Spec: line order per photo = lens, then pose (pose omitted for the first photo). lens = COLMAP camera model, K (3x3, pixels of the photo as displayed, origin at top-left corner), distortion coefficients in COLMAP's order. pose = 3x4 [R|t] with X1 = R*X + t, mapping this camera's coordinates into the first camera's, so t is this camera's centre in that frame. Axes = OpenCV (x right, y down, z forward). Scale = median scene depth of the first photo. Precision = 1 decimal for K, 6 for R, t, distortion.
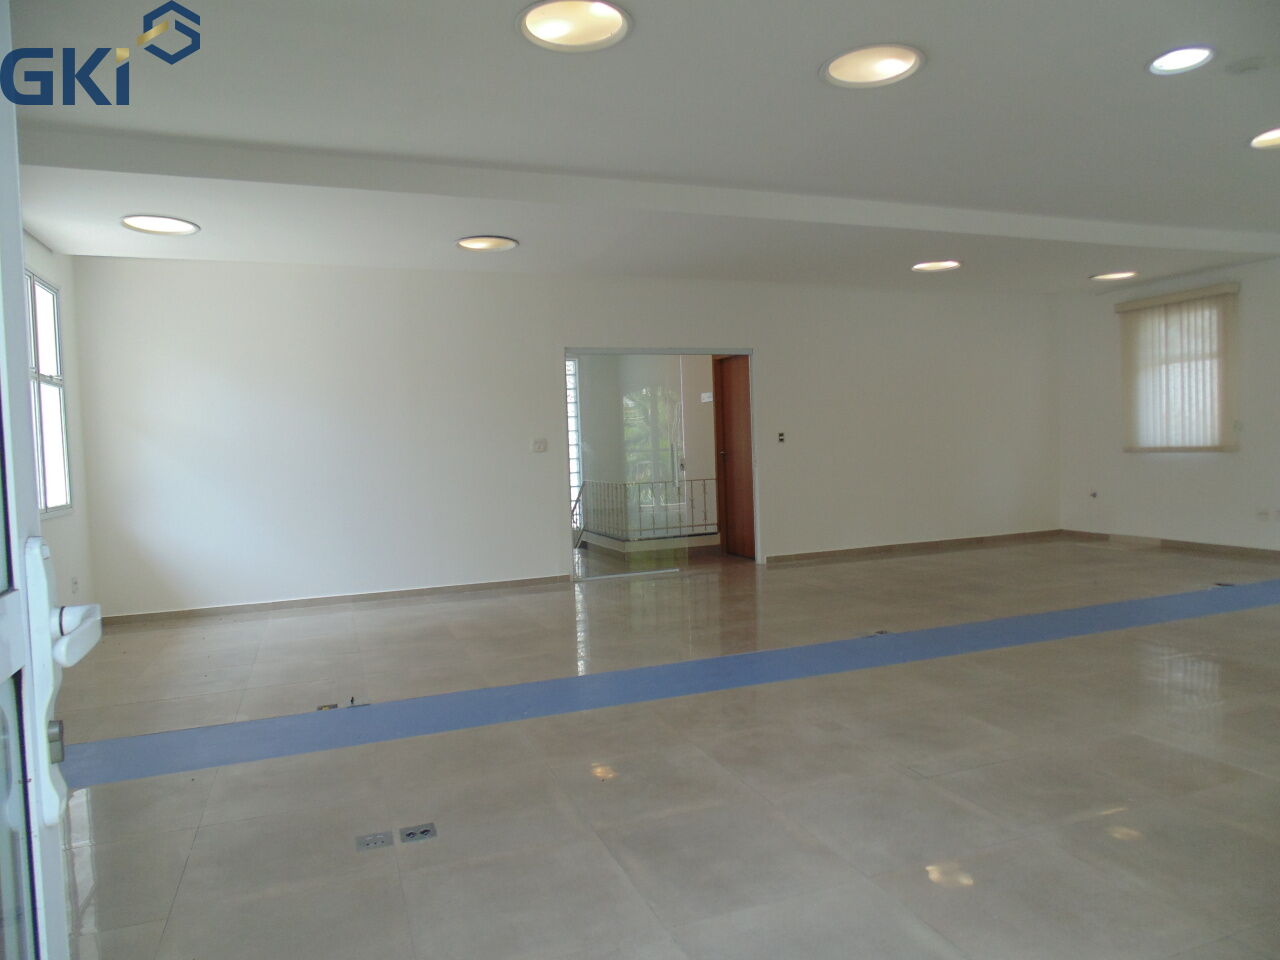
lens RADIAL K [[859.7, 0, 658.2], [0, 859.7, 472.2], [0, 0, 1]] dist [-0.009100, -0.002992]
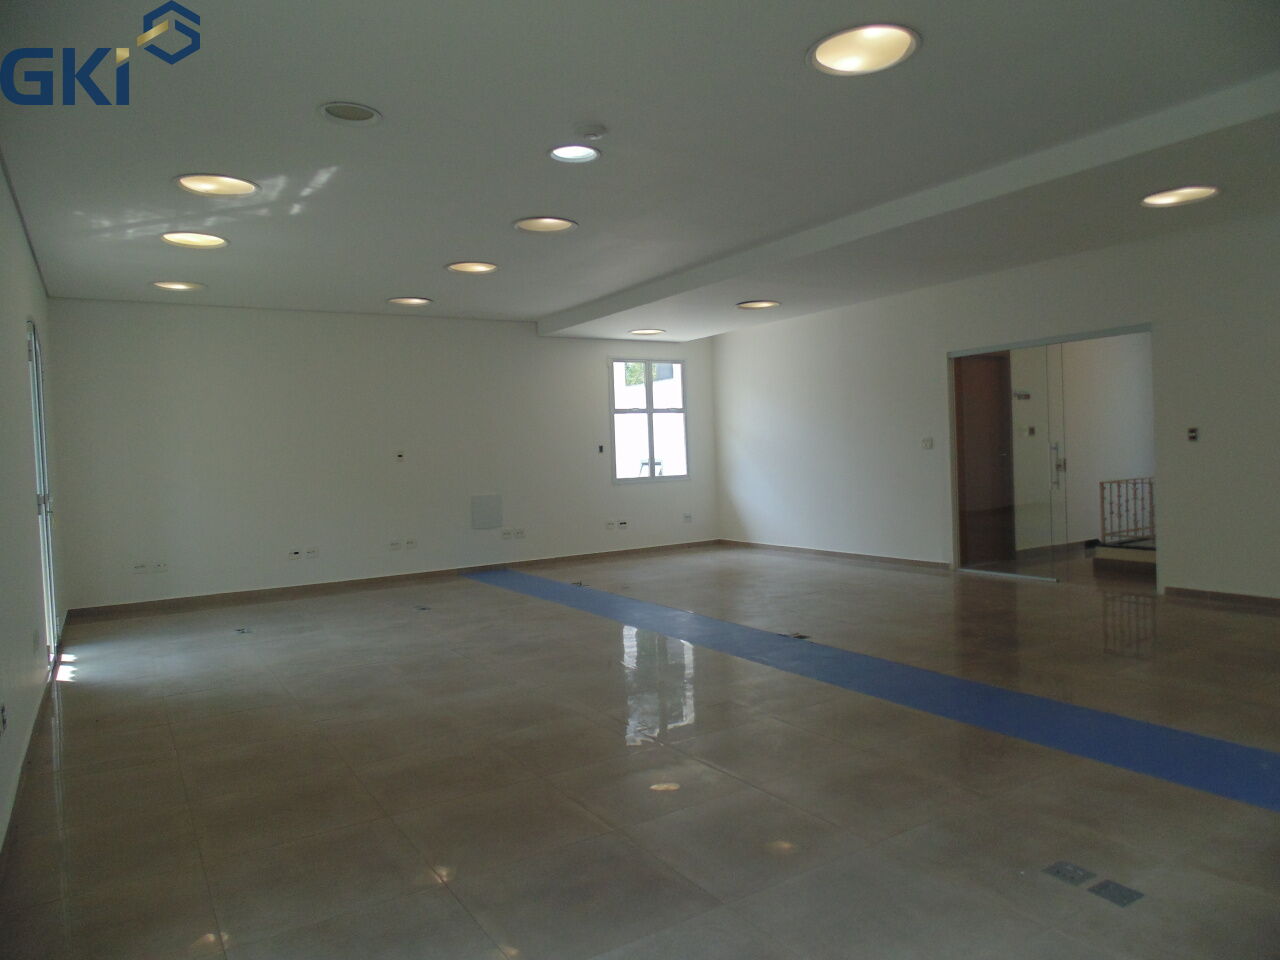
lens RADIAL K [[816.6, 0, 641.4], [0, 816.6, 504.6], [0, 0, 1]] dist [-0.004303, -0.001137]
pose [[0.216712, 0.089330, -0.972140, 0.861953], [-0.002817, 0.995858, 0.090881, -0.049484], [0.976232, -0.016957, 0.216066, 0.431027]]
